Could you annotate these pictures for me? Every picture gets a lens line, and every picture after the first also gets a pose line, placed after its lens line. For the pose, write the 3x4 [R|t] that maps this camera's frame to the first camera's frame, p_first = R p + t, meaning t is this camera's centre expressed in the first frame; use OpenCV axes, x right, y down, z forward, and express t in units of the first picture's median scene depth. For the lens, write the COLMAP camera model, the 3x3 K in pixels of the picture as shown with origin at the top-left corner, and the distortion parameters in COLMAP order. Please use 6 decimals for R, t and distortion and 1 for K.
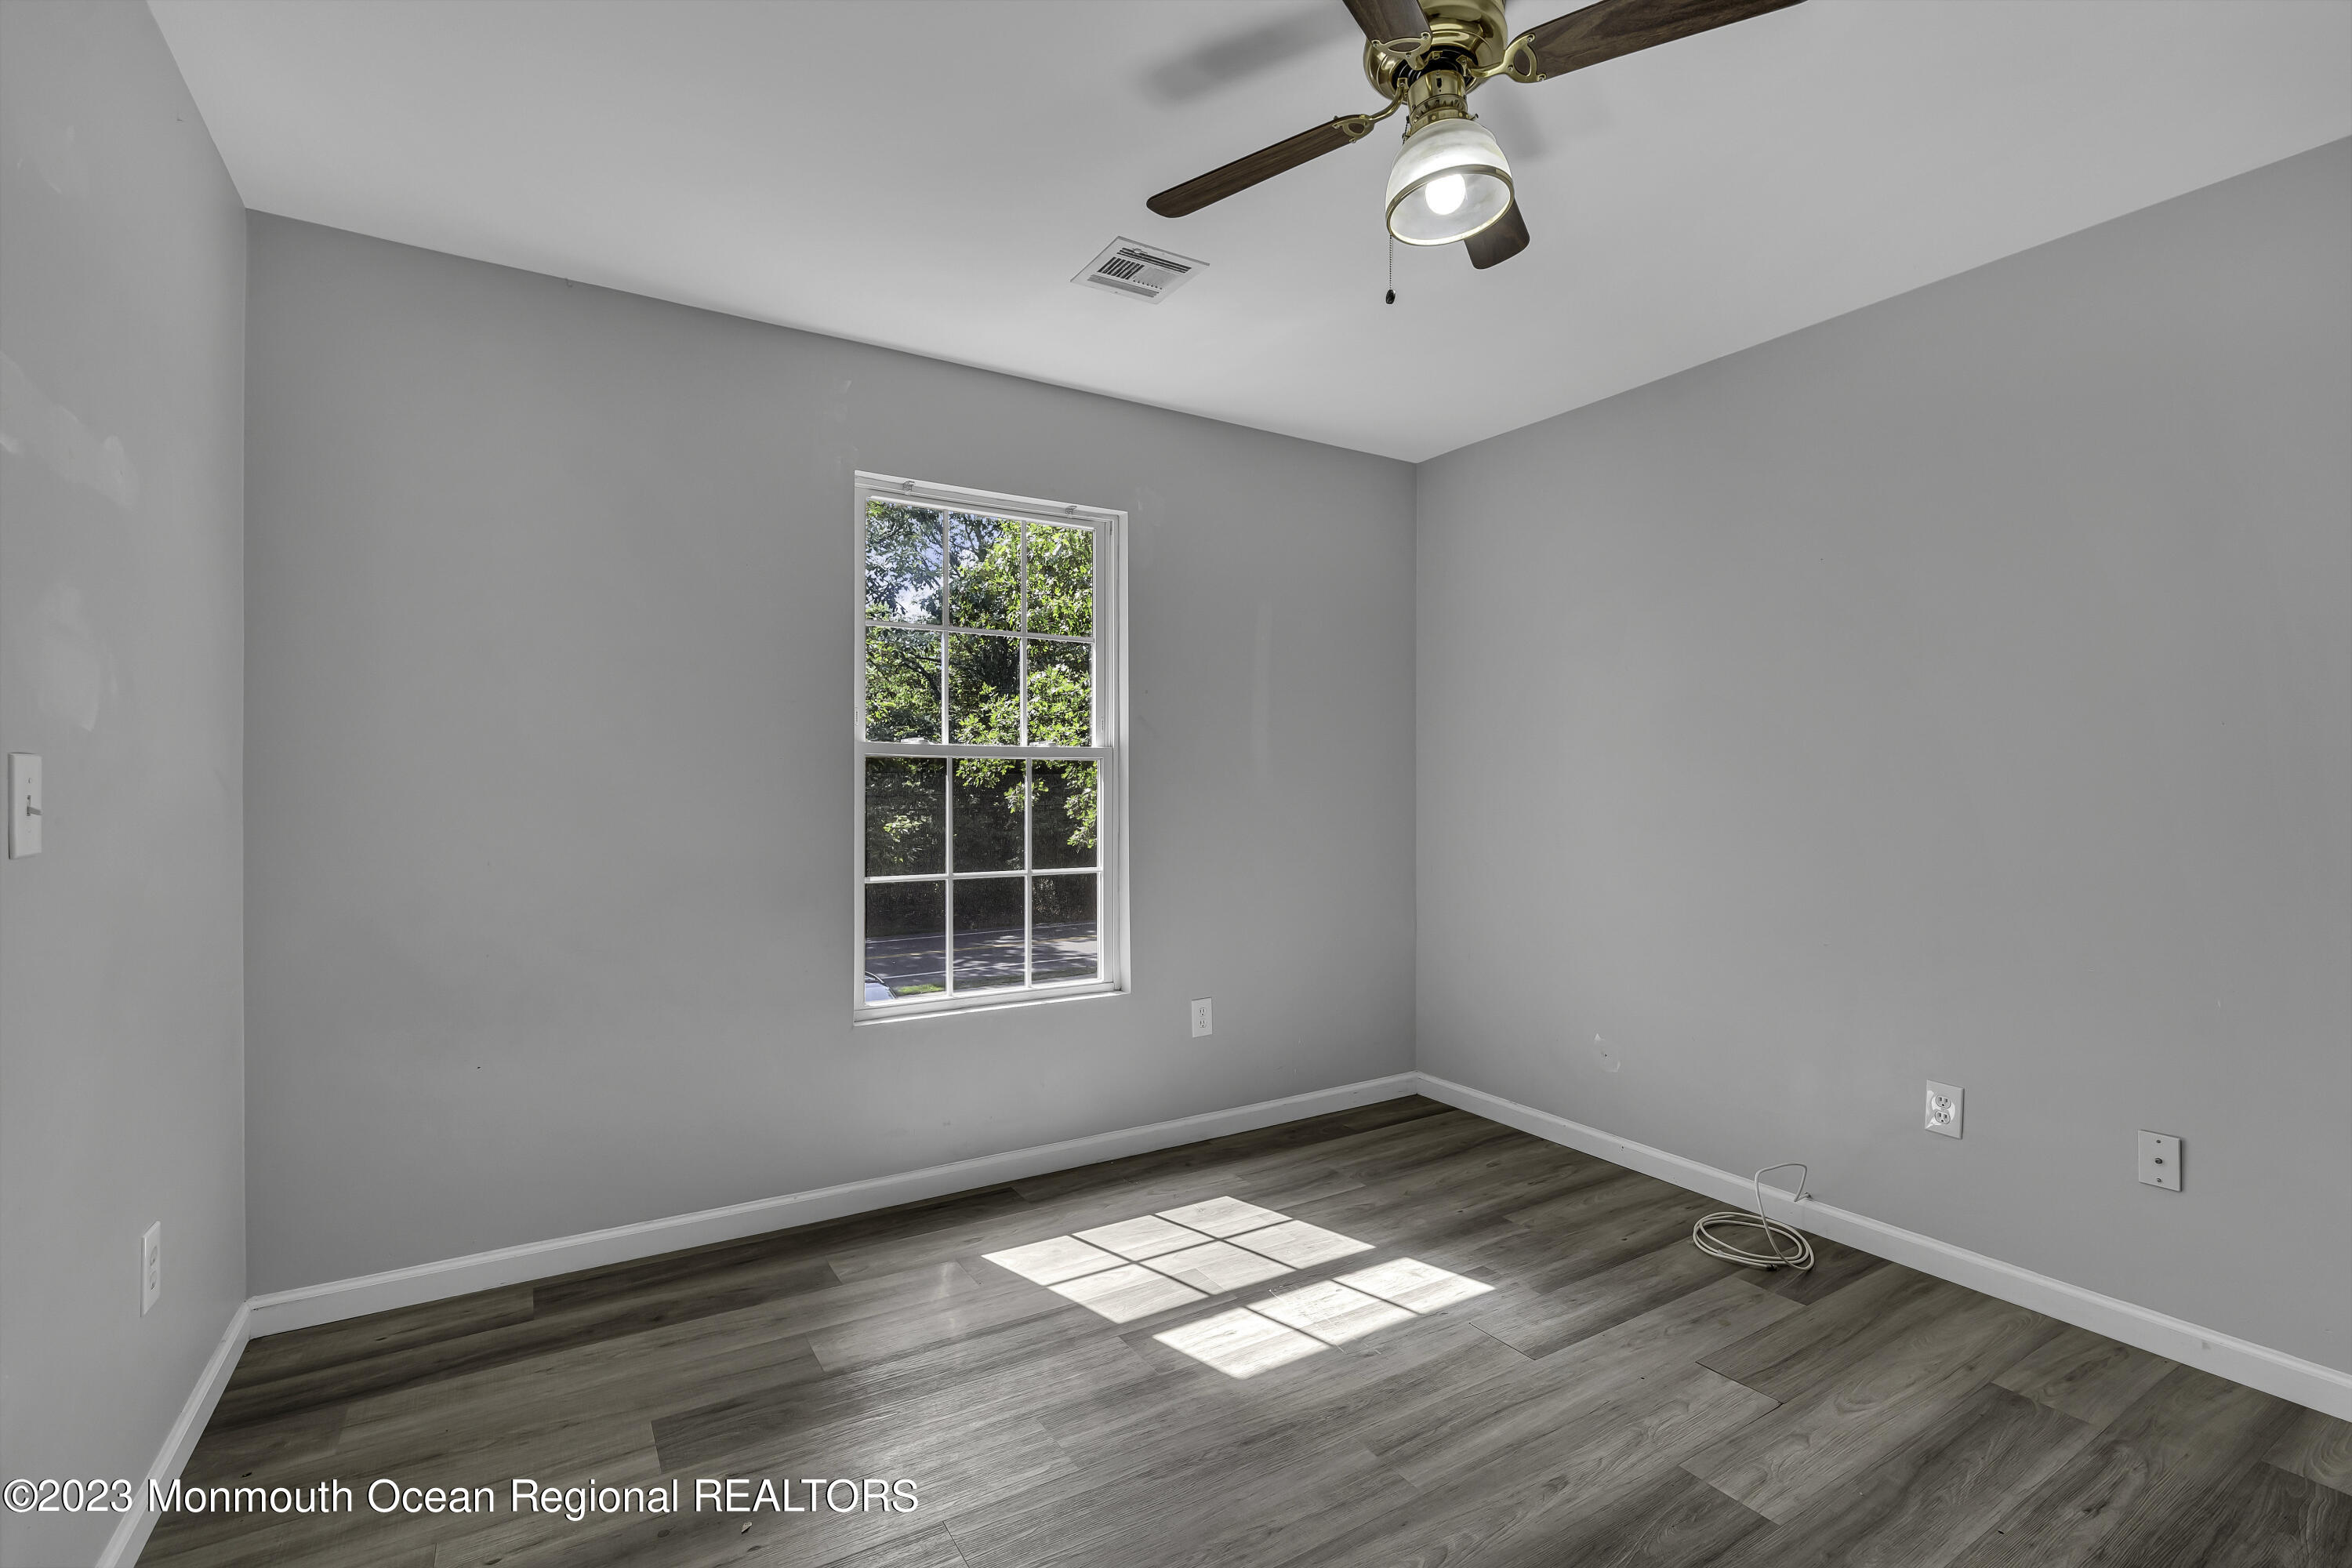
lens RADIAL K [[1068.2, 0, 1179.3], [0, 1068.2, 784.9], [0, 0, 1]] dist [-0.011158, 0.002852]
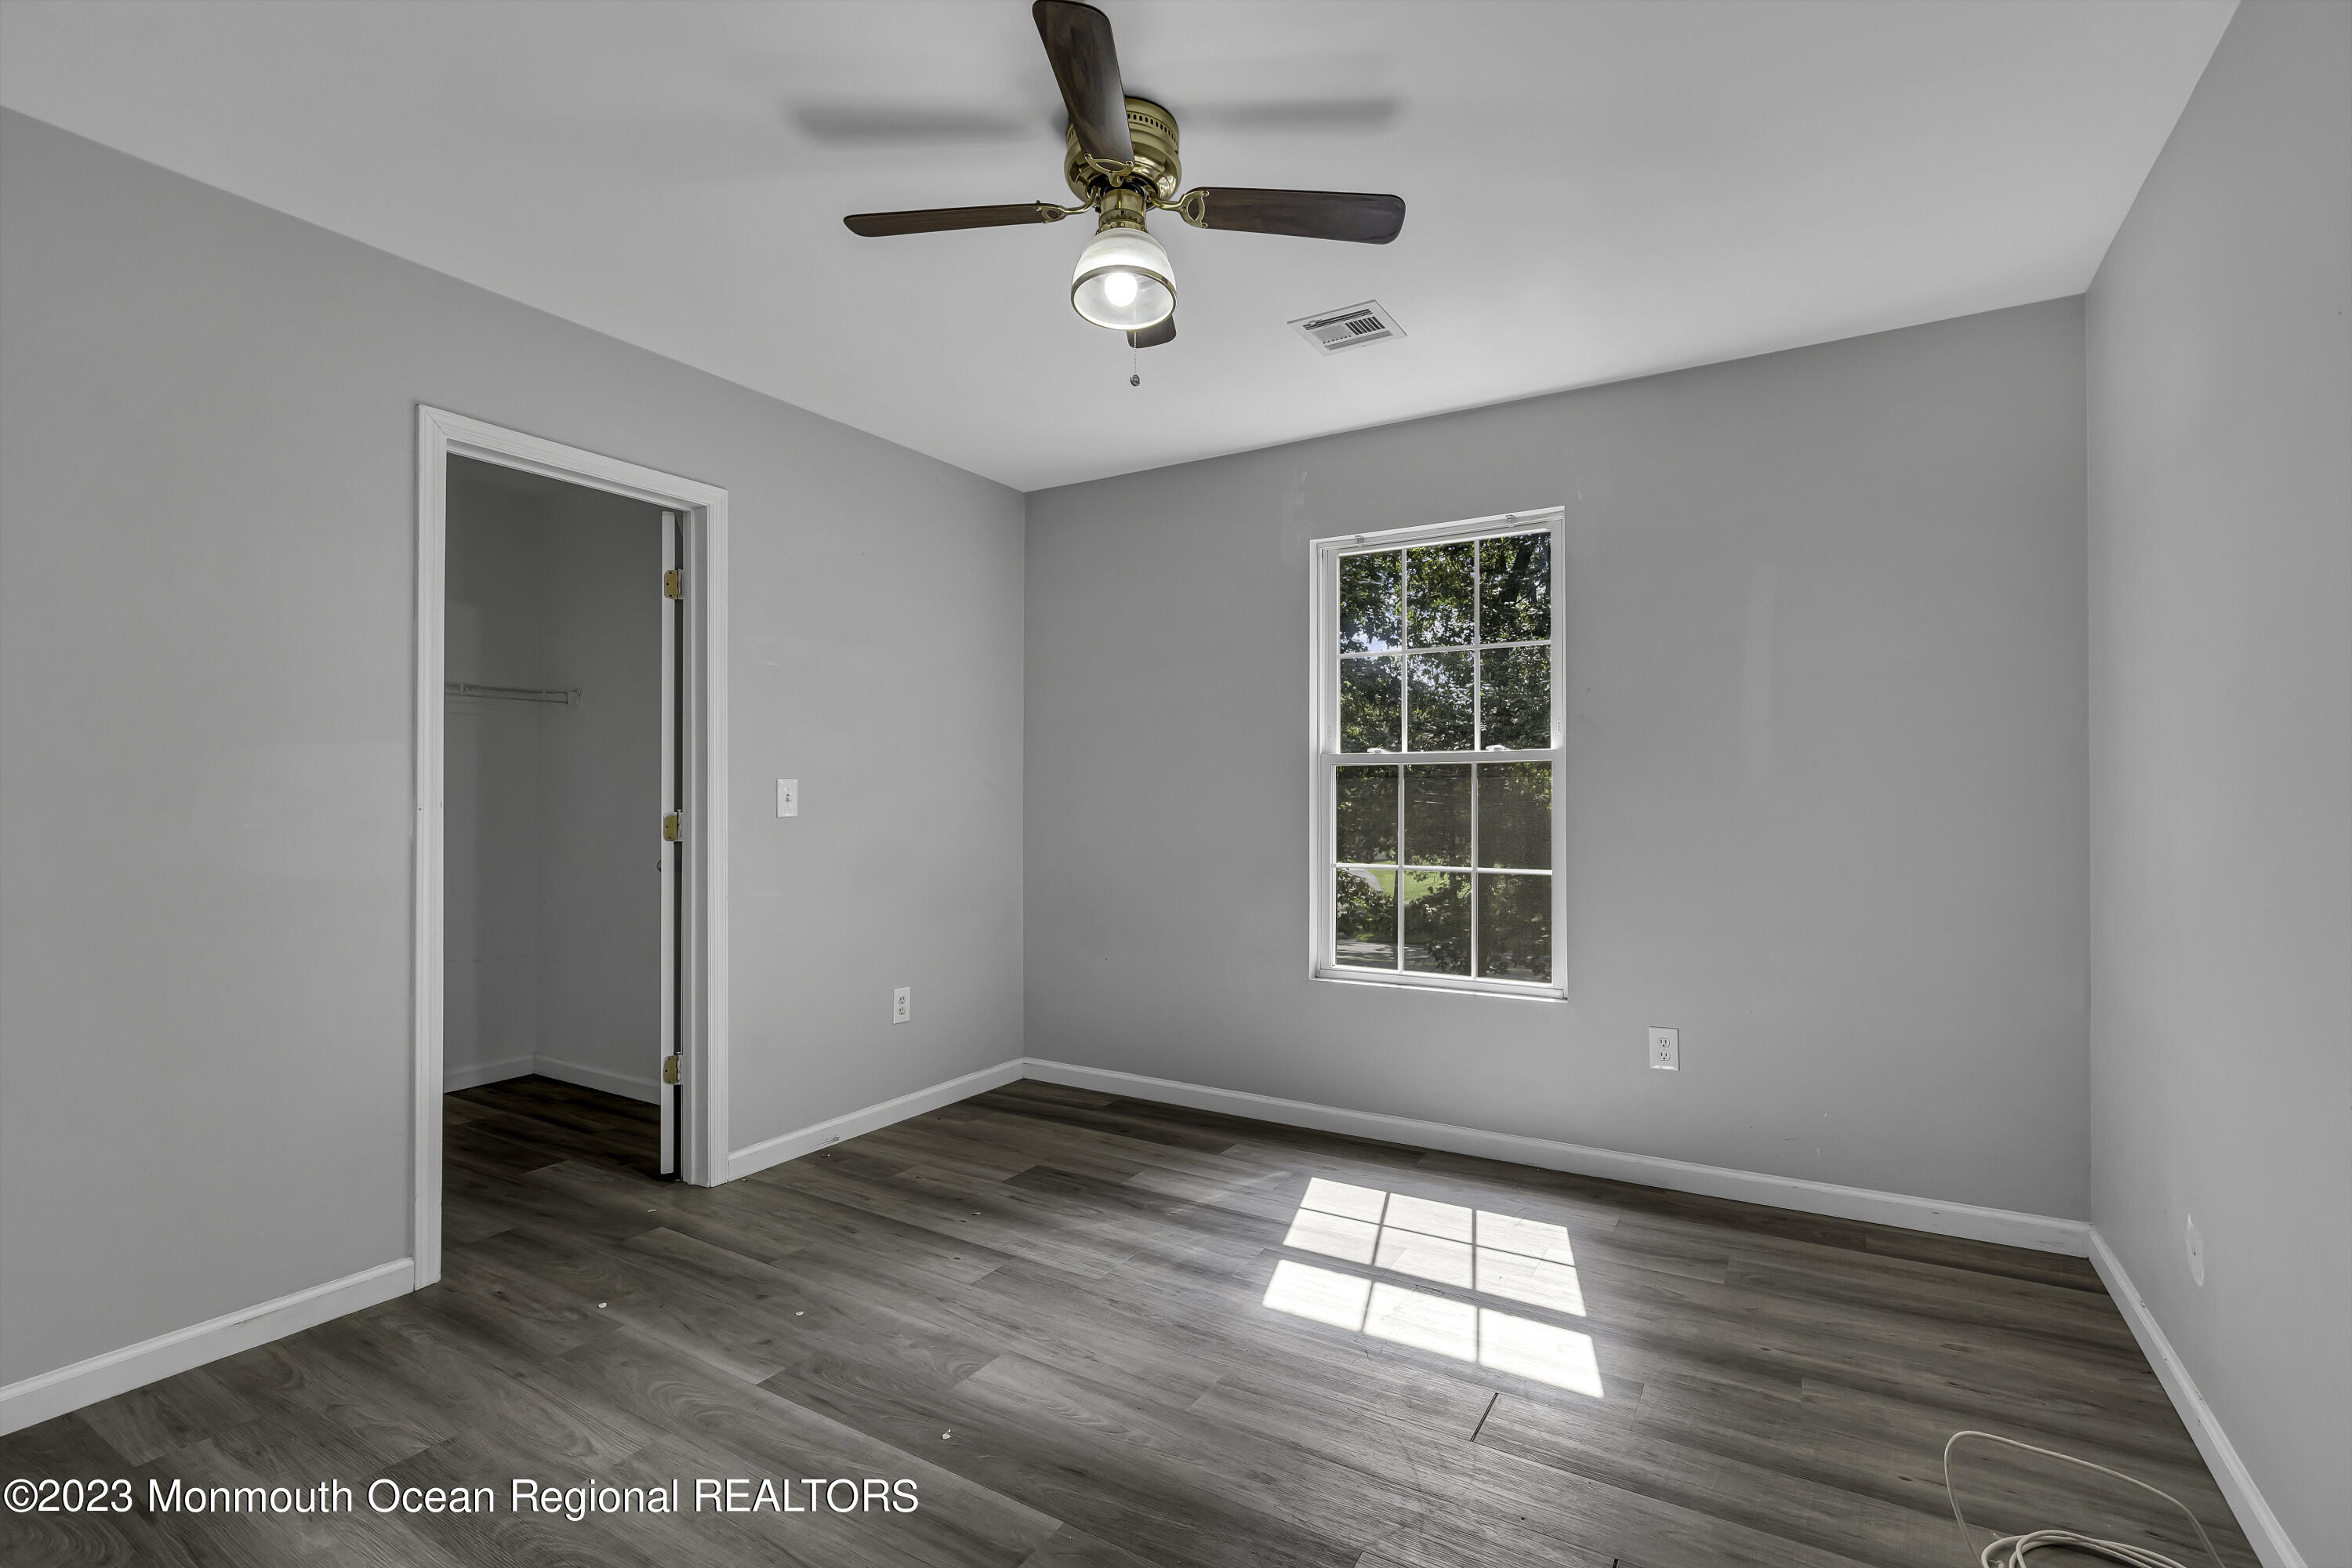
lens RADIAL K [[1068.2, 0, 1187.1], [0, 1068.2, 793.2], [0, 0, 1]] dist [-0.011158, 0.002852]
pose [[0.453911, -0.000035, -0.891047, 0.853789], [0.005265, 0.999983, 0.002643, 0.000466], [0.891032, -0.005891, 0.453903, 0.332351]]
